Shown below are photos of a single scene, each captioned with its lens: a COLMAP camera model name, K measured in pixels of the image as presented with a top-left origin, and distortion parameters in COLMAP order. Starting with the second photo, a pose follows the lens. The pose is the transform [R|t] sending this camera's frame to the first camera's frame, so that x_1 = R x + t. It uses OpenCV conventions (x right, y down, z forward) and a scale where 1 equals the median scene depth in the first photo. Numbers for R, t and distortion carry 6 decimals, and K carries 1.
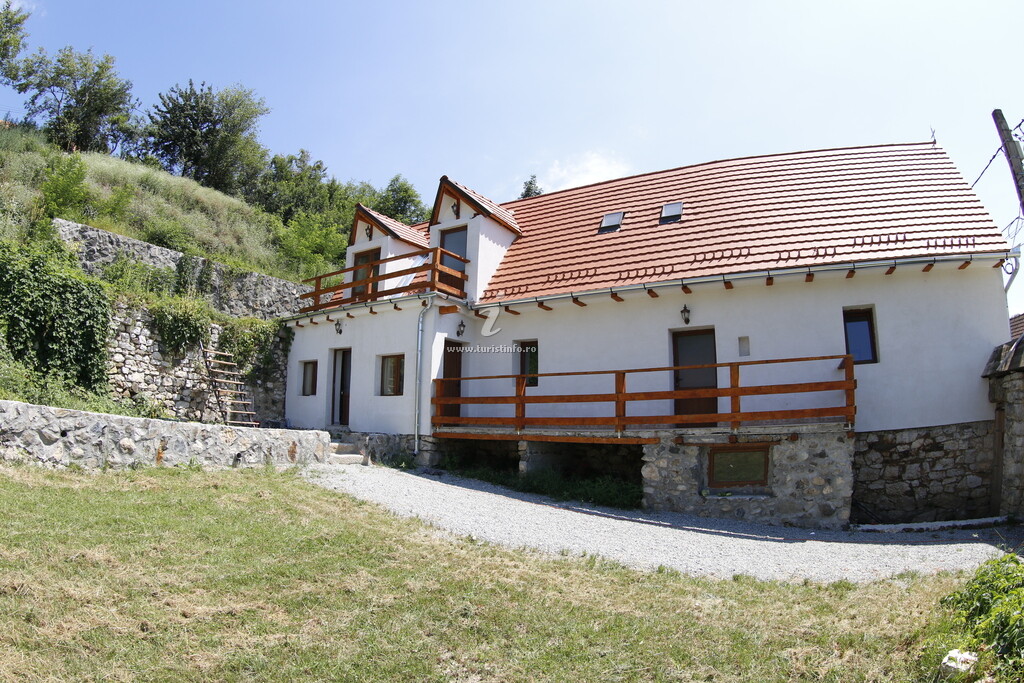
lens RADIAL K [[551.1, 0, 498.9], [0, 551.1, 338.7], [0, 0, 1]] dist [-0.313307, 0.078845]
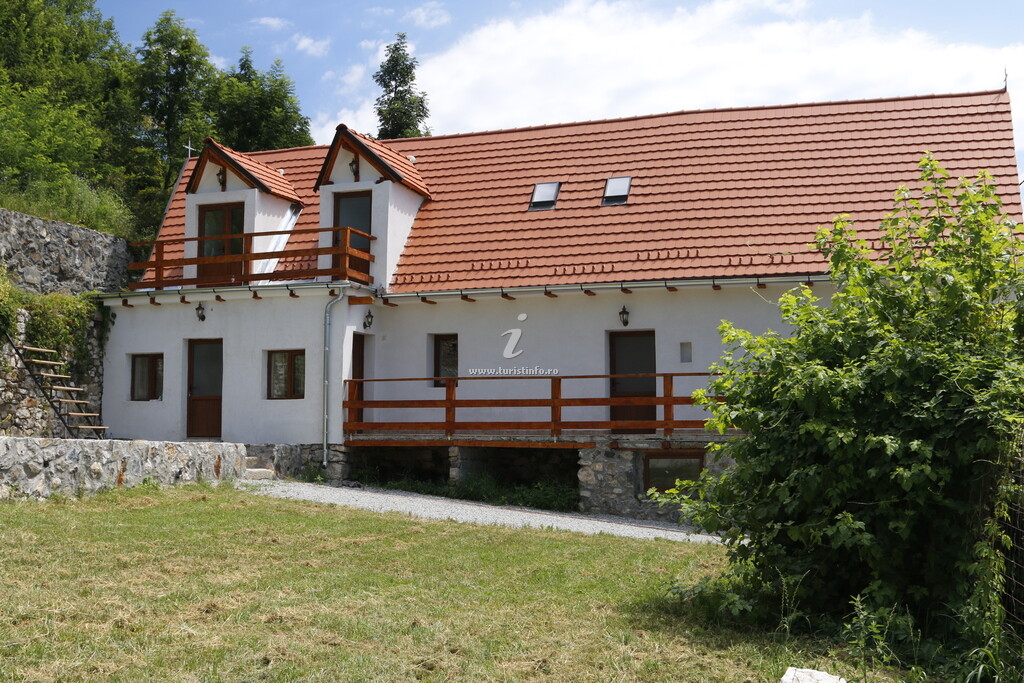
lens RADIAL K [[1203.0, 0, 509.9], [0, 1203.0, 363.9], [0, 0, 1]] dist [0.120368, -0.001276]
pose [[0.973957, 0.001691, 0.226726, -0.330582], [-0.022962, 0.995567, 0.091211, -0.149075], [-0.225567, -0.094042, 0.969678, -1.036238]]
